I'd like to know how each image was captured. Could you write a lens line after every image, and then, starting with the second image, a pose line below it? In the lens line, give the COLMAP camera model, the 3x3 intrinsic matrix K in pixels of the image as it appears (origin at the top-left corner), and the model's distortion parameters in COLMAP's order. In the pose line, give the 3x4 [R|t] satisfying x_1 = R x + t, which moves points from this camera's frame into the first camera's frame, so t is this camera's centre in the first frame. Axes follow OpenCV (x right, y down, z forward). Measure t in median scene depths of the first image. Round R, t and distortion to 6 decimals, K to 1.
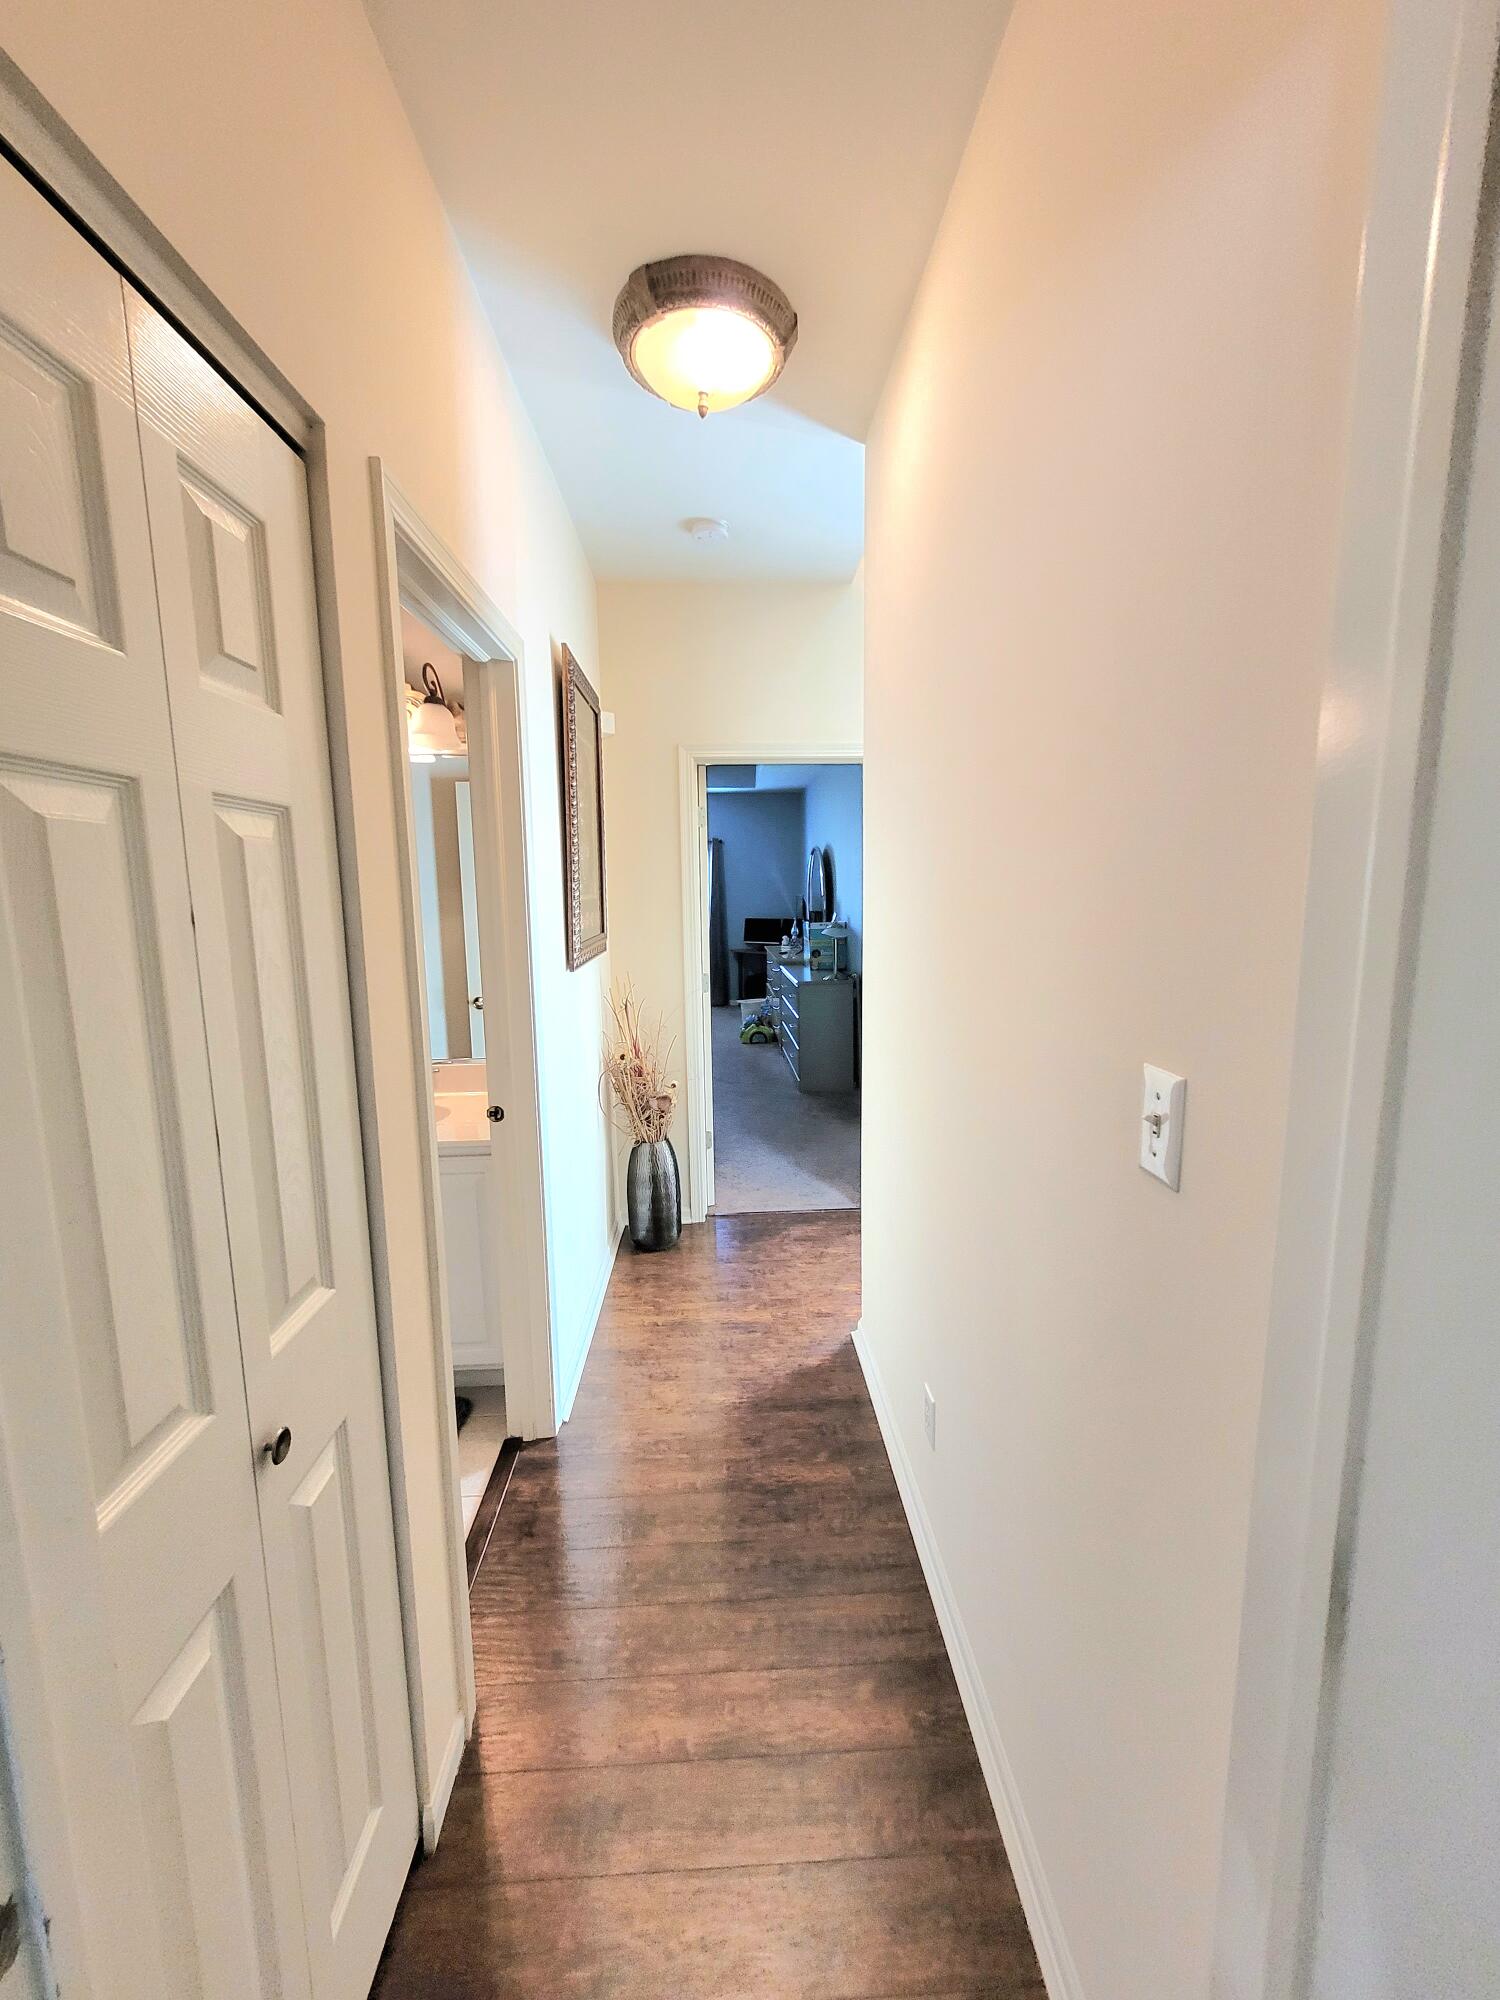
lens RADIAL K [[795.3, 0, 751.6], [0, 795.3, 999.4], [0, 0, 1]] dist [0.000397, 0.000014]
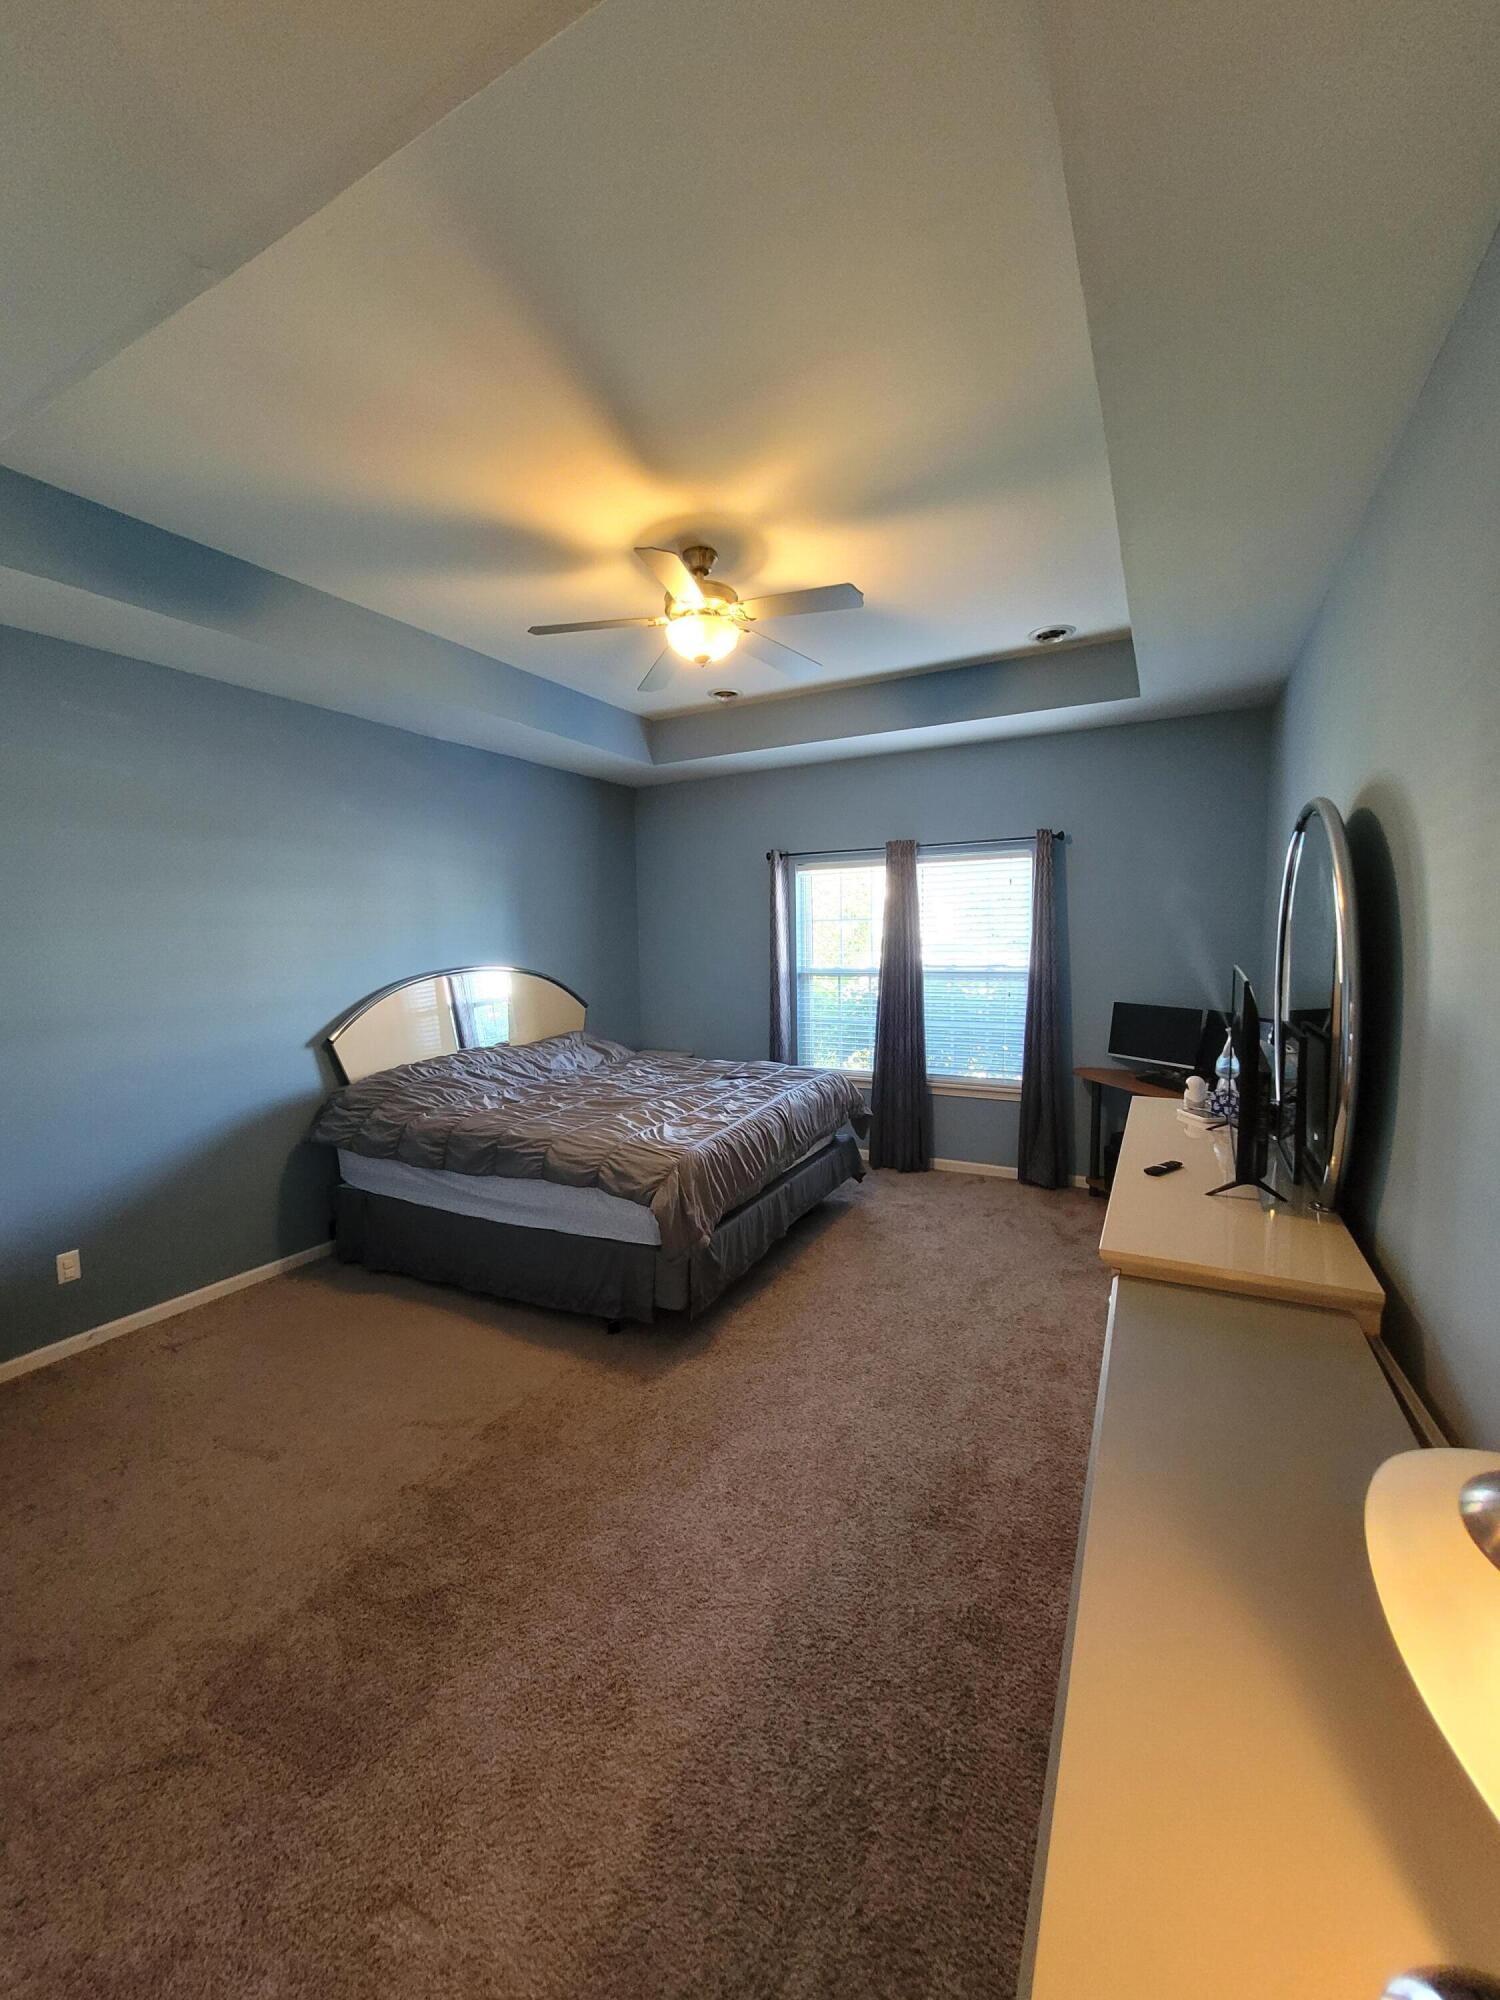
lens RADIAL K [[795.3, 0, 747.4], [0, 795.3, 998.6], [0, 0, 1]] dist [0.000397, 0.000014]
pose [[0.863577, 0.042100, -0.502456, 0.046039], [-0.070869, 0.996750, -0.038289, -0.086669], [0.499211, 0.068674, 0.863755, 0.607815]]
